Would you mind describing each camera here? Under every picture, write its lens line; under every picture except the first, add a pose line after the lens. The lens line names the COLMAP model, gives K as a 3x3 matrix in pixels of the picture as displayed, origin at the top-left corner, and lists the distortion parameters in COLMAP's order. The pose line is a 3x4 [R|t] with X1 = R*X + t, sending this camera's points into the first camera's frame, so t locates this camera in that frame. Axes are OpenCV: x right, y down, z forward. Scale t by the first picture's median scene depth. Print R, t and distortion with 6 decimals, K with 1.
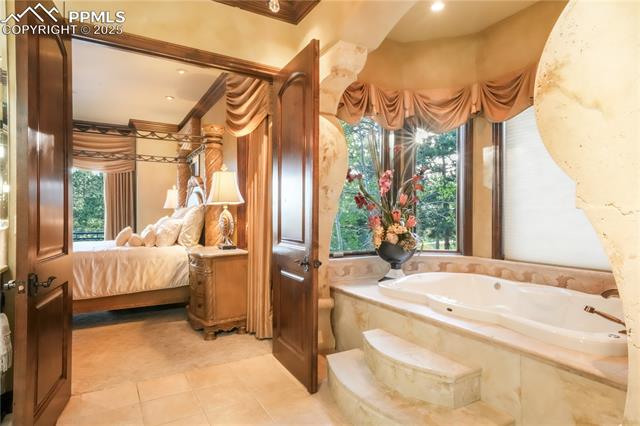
lens RADIAL K [[363.2, 0, 320.0], [0, 363.2, 213.0], [0, 0, 1]] dist [0.002702, 0.000226]
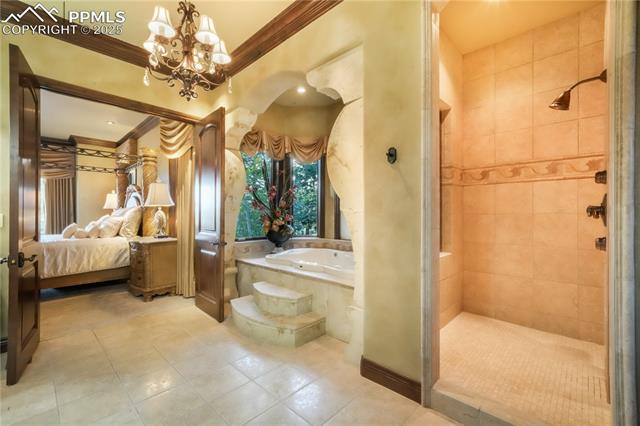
lens RADIAL K [[276.5, 0, 320.0], [0, 276.5, 213.0], [0, 0, 1]] dist [-0.002115, -0.000172]
pose [[0.961192, -0.000204, 0.275881, 0.047387], [-0.000537, 0.999996, 0.002610, -0.001051], [-0.275881, -0.002657, 0.961188, -0.229465]]
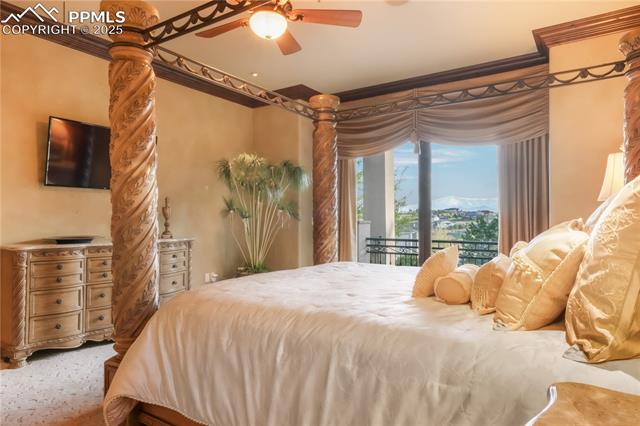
lens RADIAL K [[415.1, 0, 320.0], [0, 415.1, 213.0], [0, 0, 1]] dist [0.002623, 0.000953]
pose [[0.430955, -0.016204, -0.902228, -0.260516], [0.004879, 0.999866, -0.015626, 0.009719], [0.902360, 0.002332, 0.430976, 0.952691]]
